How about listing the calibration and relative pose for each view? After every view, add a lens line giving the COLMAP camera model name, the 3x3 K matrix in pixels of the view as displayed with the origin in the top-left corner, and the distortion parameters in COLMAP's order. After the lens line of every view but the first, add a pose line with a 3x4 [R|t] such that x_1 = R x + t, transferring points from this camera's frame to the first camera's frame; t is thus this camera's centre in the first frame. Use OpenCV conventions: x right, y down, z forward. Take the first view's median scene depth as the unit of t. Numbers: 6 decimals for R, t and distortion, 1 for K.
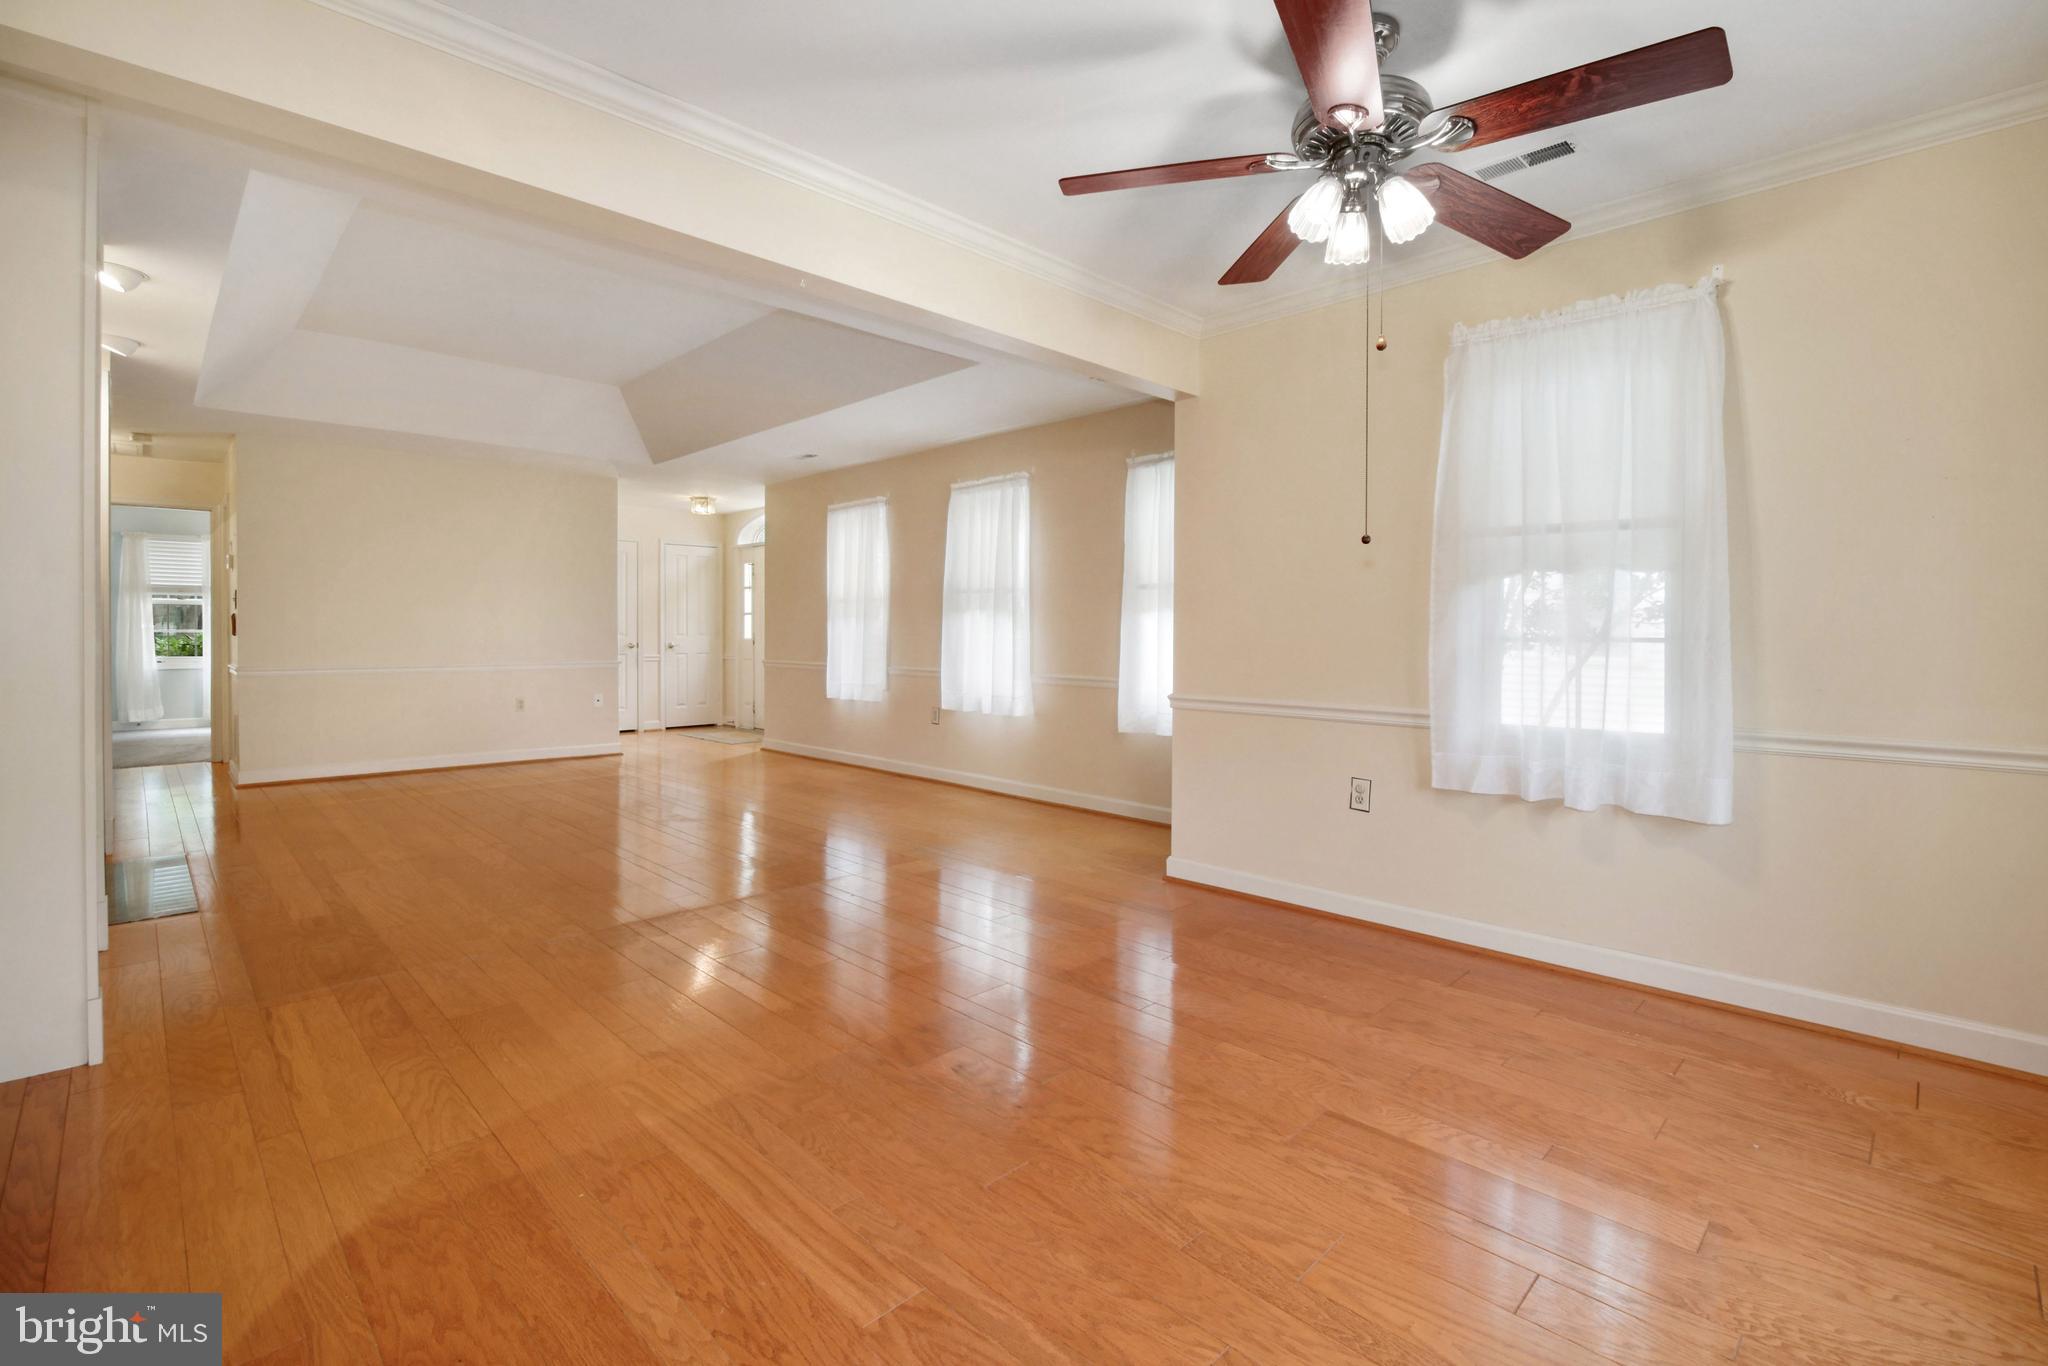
lens RADIAL K [[921.9, 0, 1033.5], [0, 921.9, 649.6], [0, 0, 1]] dist [-0.013355, 0.000014]
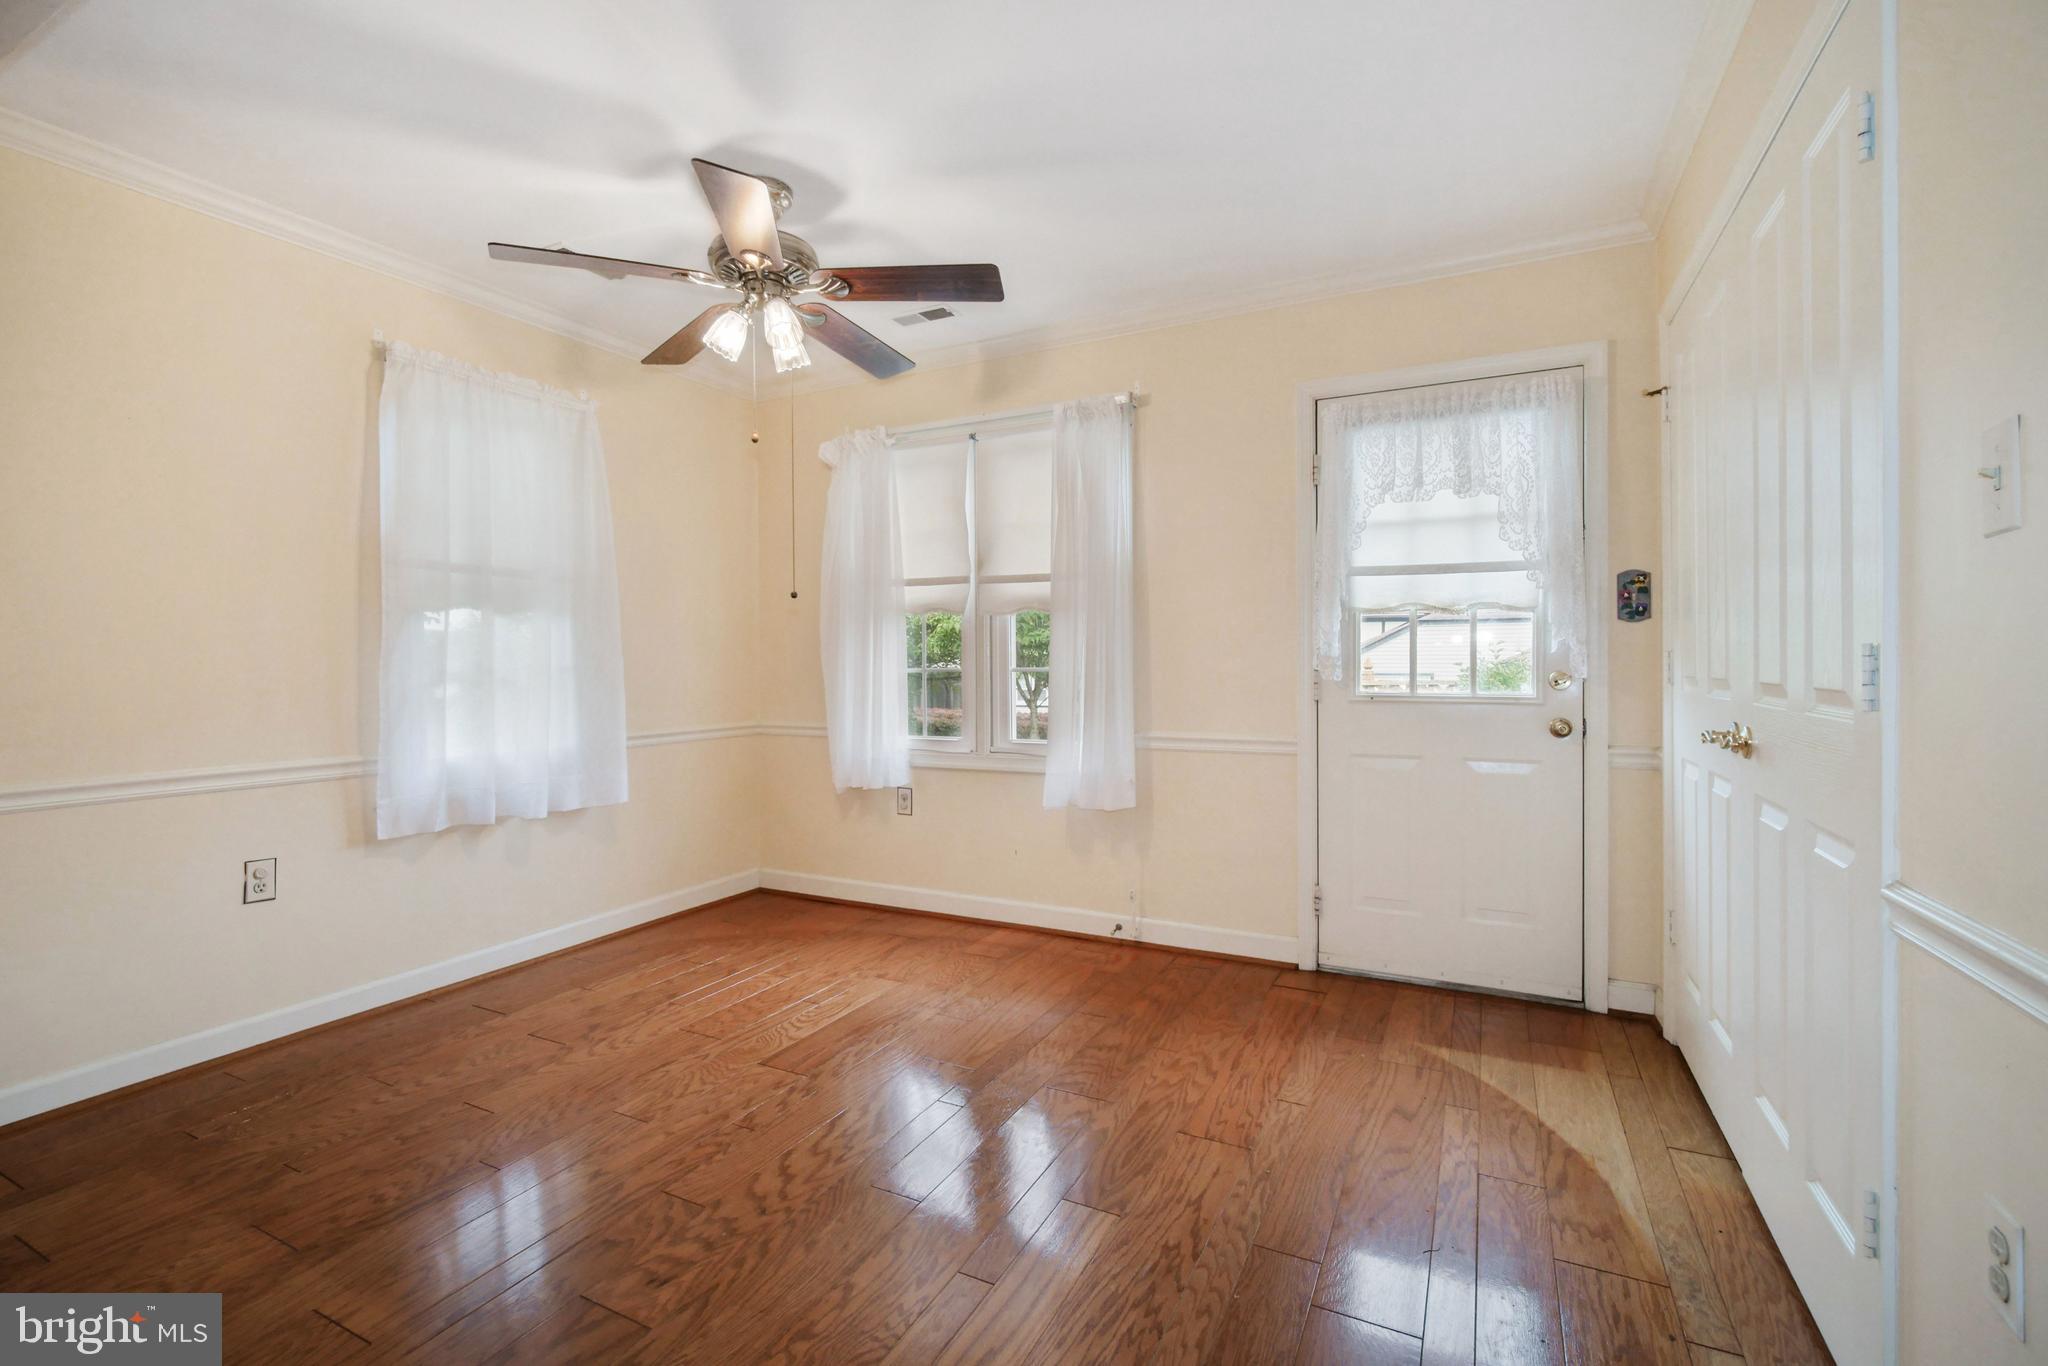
lens RADIAL K [[903.7, 0, 1022.6], [0, 903.7, 668.0], [0, 0, 1]] dist [-0.000222, -0.000551]
pose [[-0.305676, -0.009452, 0.952089, -0.719583], [0.023061, 0.999584, 0.017327, -0.022514], [-0.951856, 0.027253, -0.305331, 0.806314]]
